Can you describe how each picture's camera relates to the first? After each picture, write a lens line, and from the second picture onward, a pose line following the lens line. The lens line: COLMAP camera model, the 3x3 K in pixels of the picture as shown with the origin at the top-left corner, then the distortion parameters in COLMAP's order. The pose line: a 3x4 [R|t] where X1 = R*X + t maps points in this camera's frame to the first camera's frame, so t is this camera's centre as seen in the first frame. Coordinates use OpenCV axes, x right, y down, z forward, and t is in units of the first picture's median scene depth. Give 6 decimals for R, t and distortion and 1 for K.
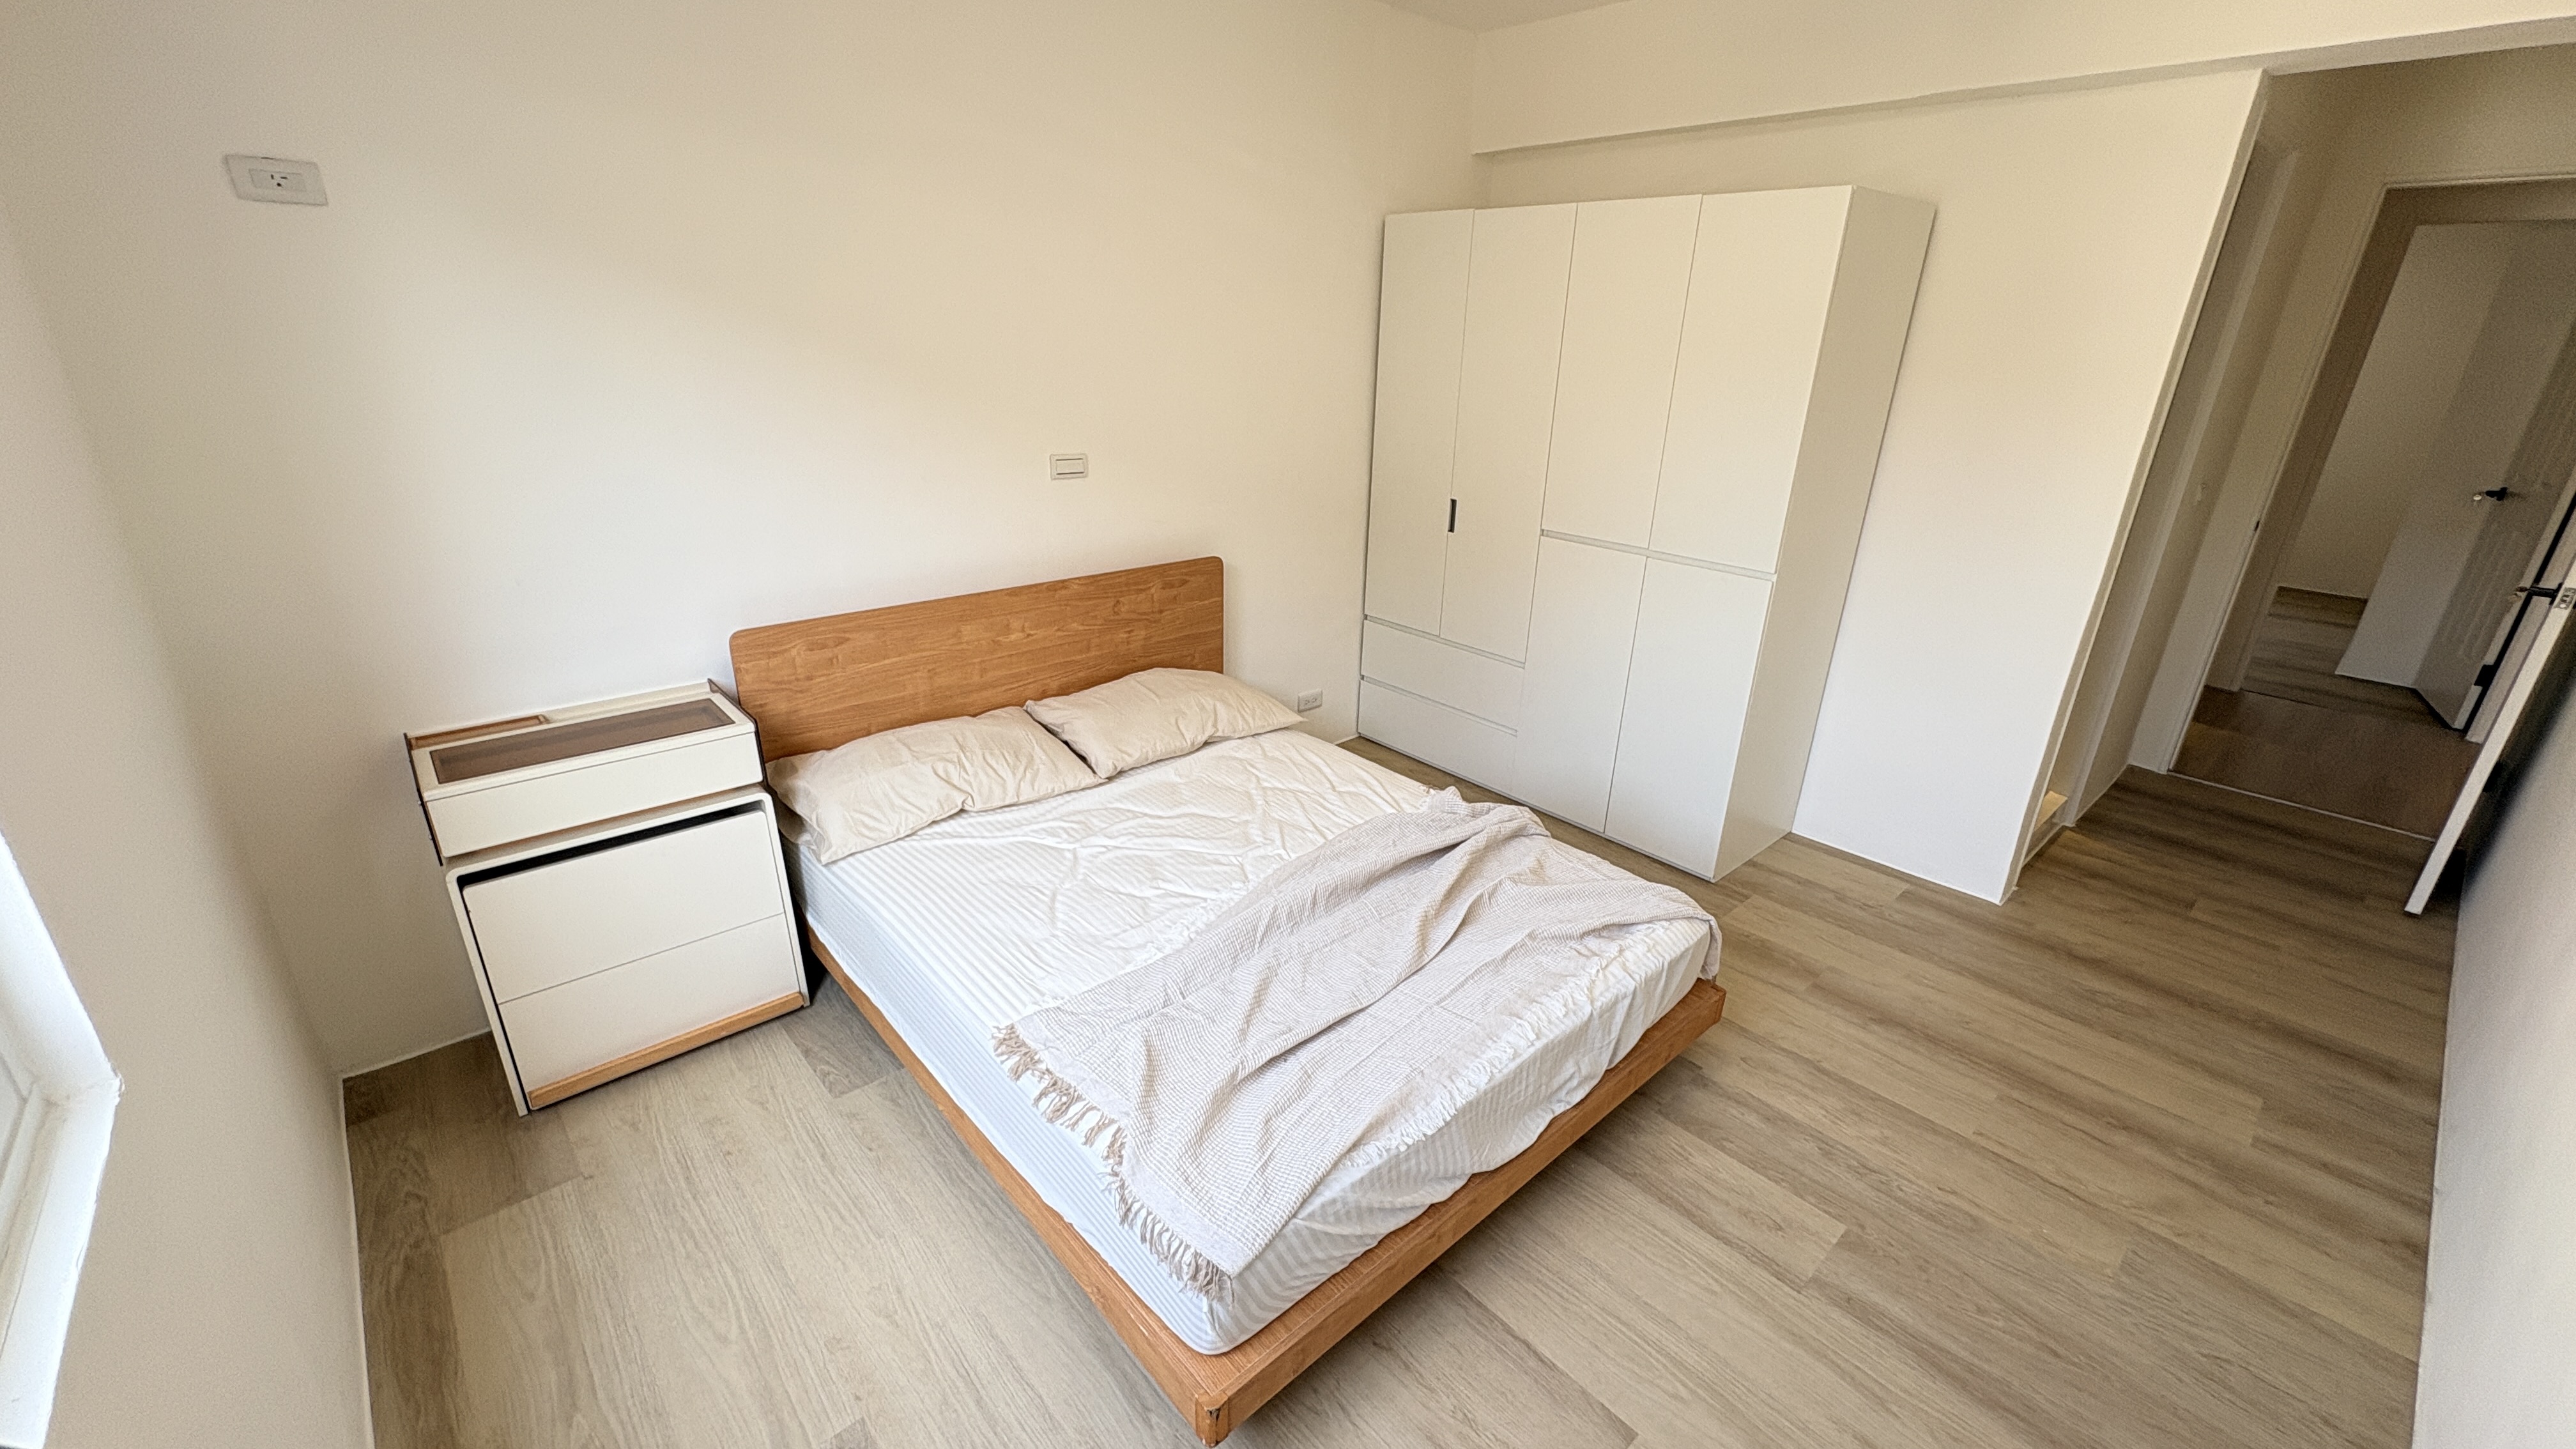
lens RADIAL K [[1017.7, 0, 1288.0], [0, 1017.7, 724.5], [0, 0, 1]] dist [0.001082, 0.000067]
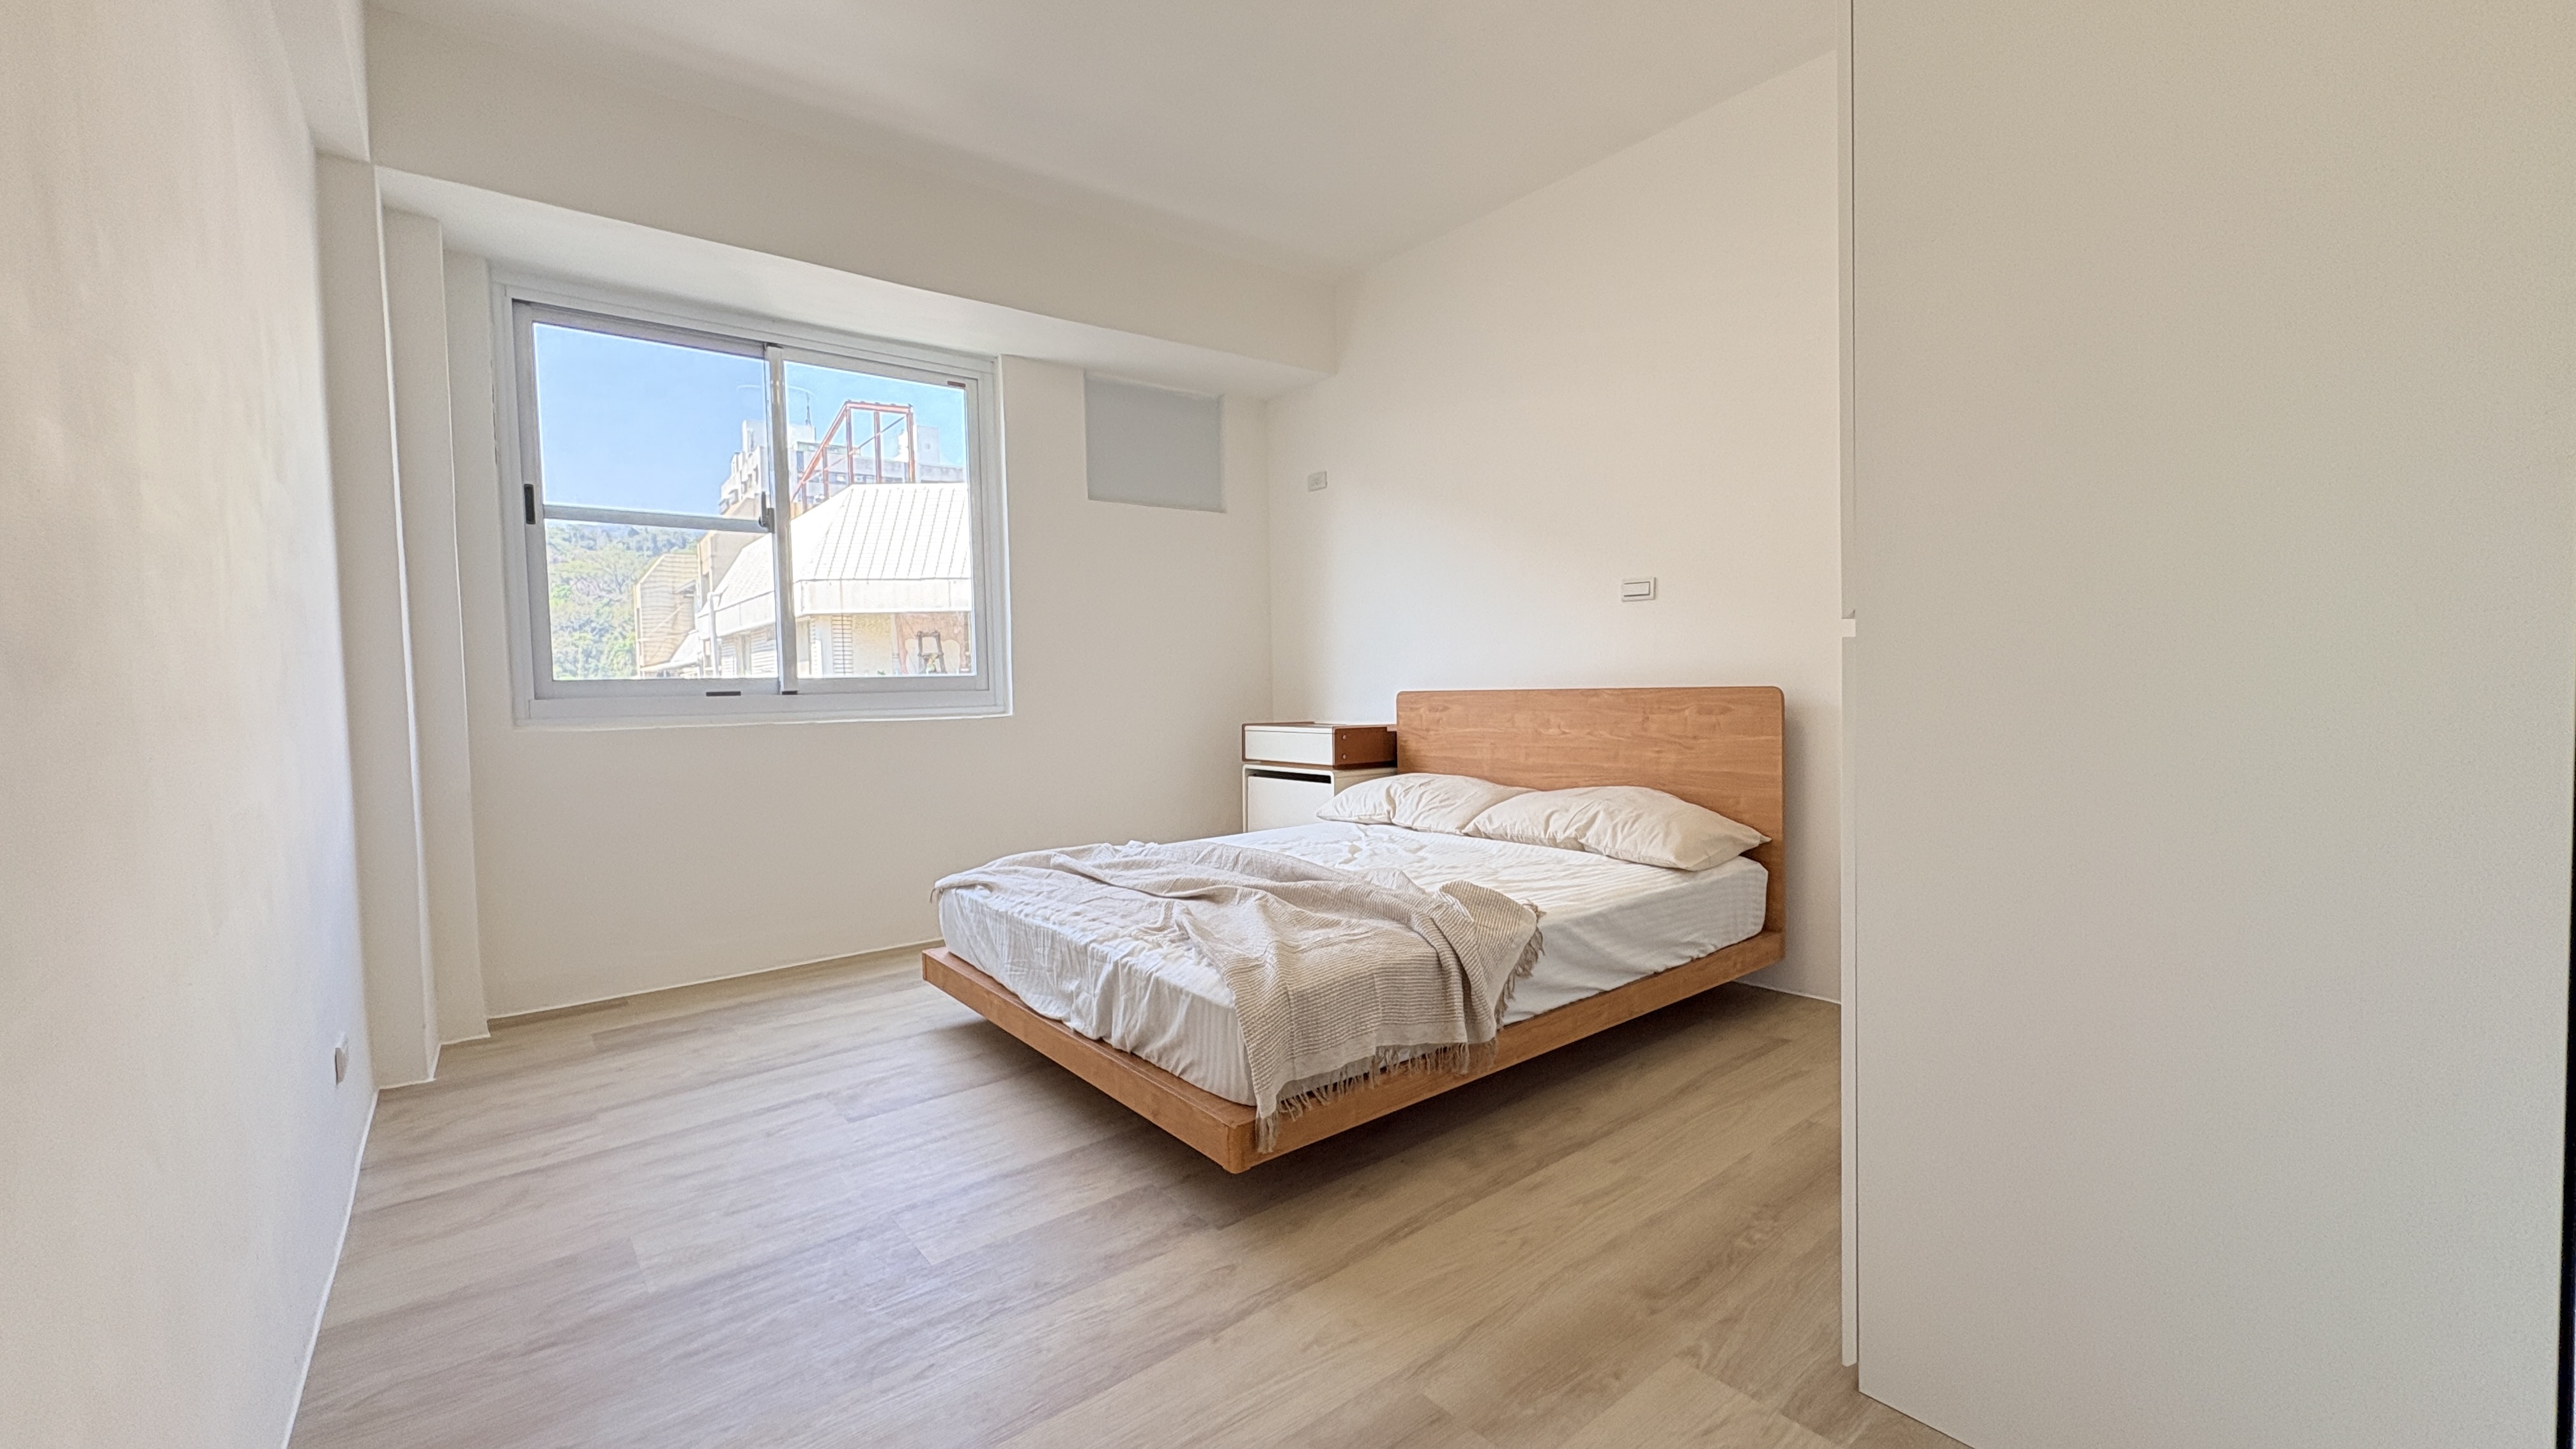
lens RADIAL K [[1017.7, 0, 1288.0], [0, 1017.7, 724.5], [0, 0, 1]] dist [0.001082, 0.000067]
pose [[-0.056013, 0.021045, -0.998208, 0.902718], [-0.341729, 0.938990, 0.038972, -0.036255], [0.938128, 0.343299, -0.045404, 0.771296]]
